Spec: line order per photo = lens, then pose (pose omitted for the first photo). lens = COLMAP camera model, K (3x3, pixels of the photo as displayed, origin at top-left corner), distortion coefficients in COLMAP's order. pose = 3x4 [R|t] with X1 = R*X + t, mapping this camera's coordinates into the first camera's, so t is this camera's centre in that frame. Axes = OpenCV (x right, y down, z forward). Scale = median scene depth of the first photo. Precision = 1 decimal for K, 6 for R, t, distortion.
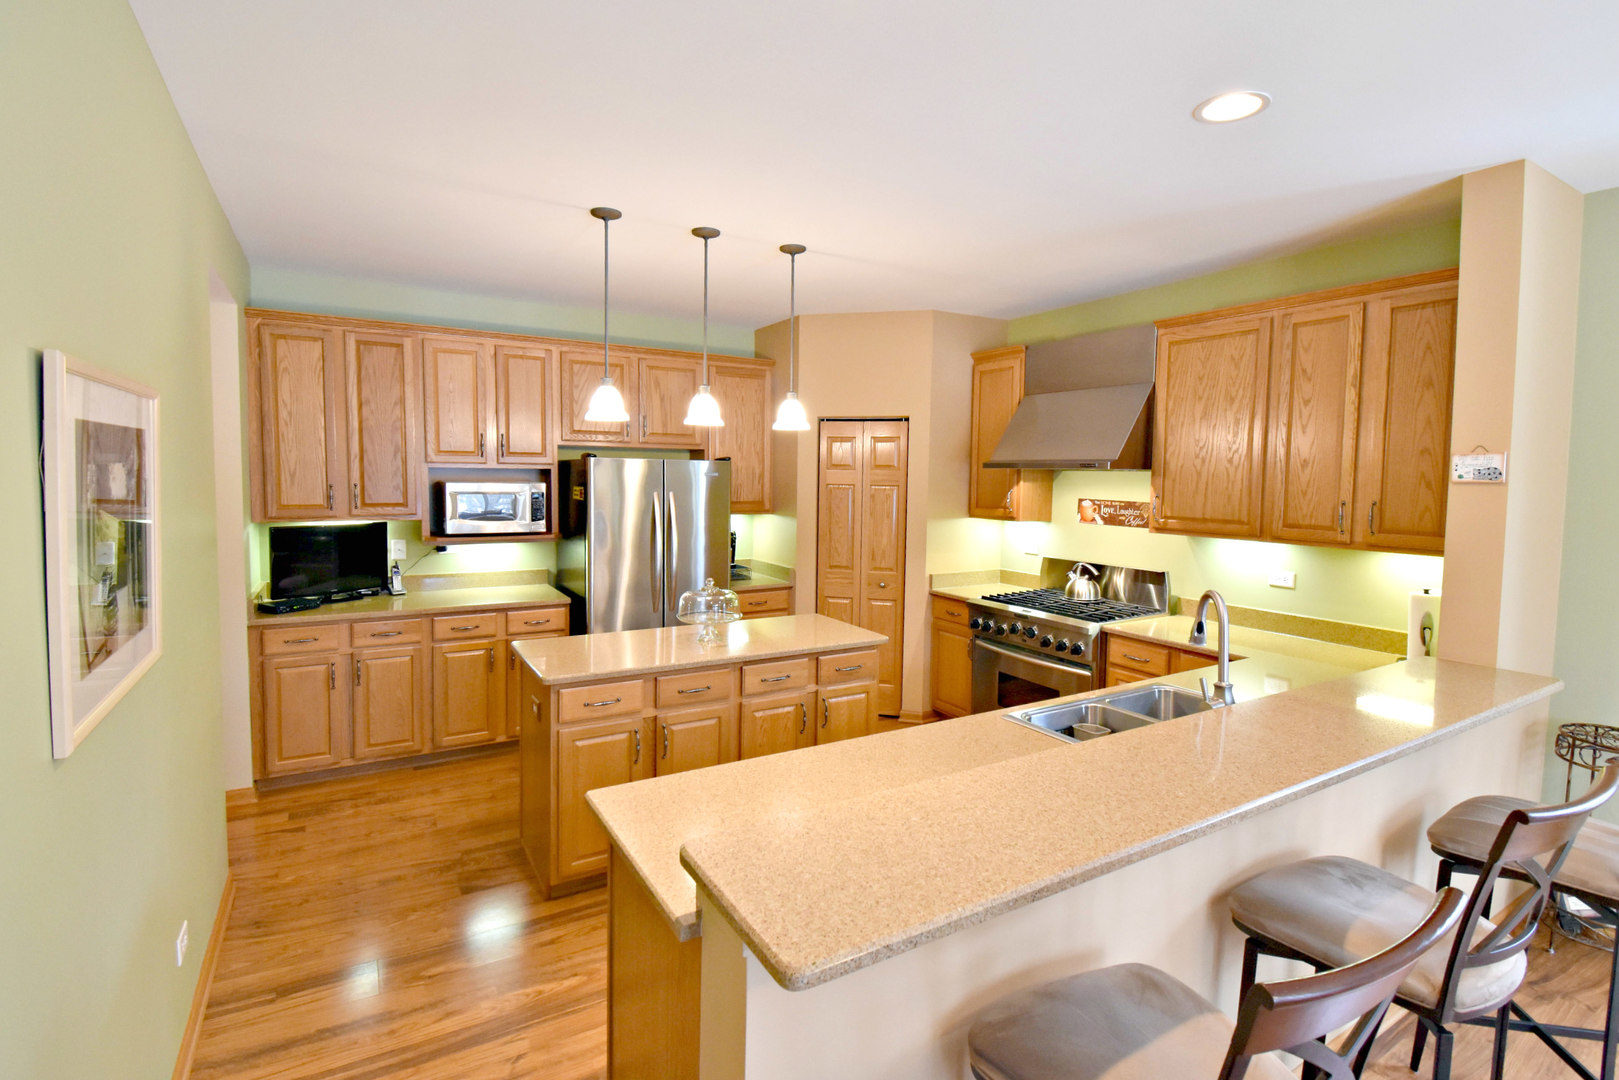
lens RADIAL K [[759.1, 0, 810.6], [0, 759.1, 523.0], [0, 0, 1]] dist [0.013306, -0.000537]
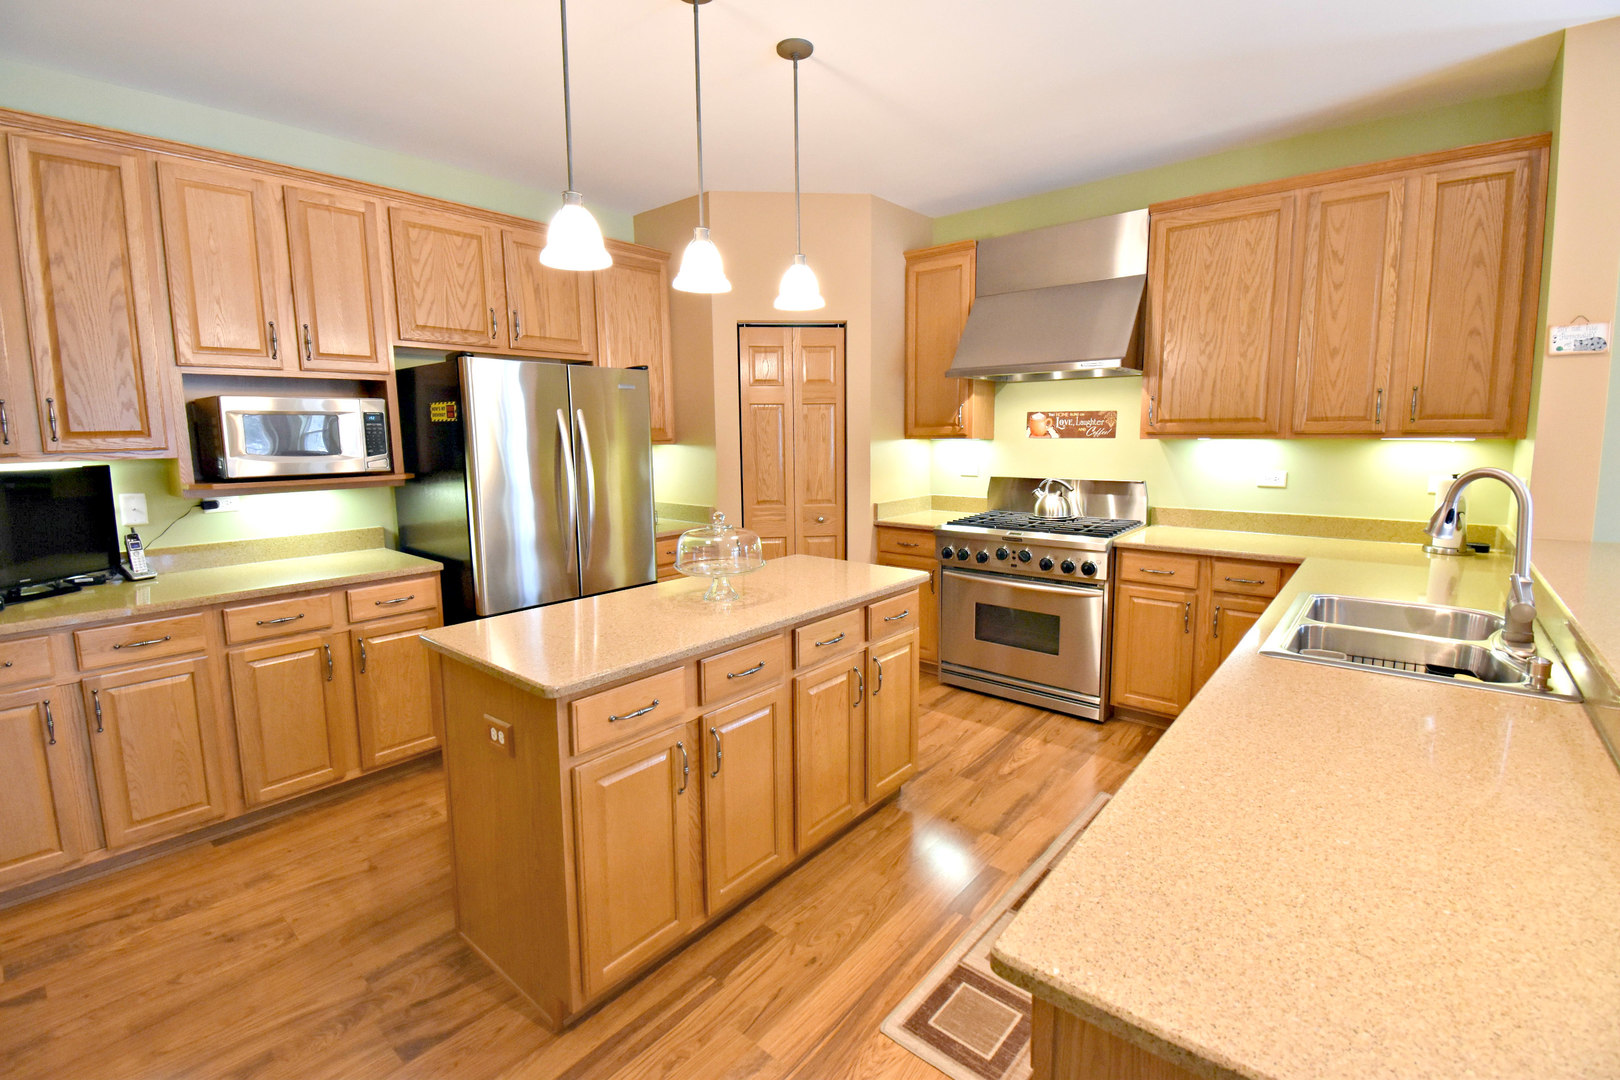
lens RADIAL K [[714.3, 0, 809.2], [0, 714.3, 522.7], [0, 0, 1]] dist [0.019124, -0.023071]
pose [[0.944625, -0.066333, 0.321378, -0.220248], [0.045836, 0.996427, 0.070937, 0.032518], [-0.324935, -0.052278, 0.944290, 0.282165]]
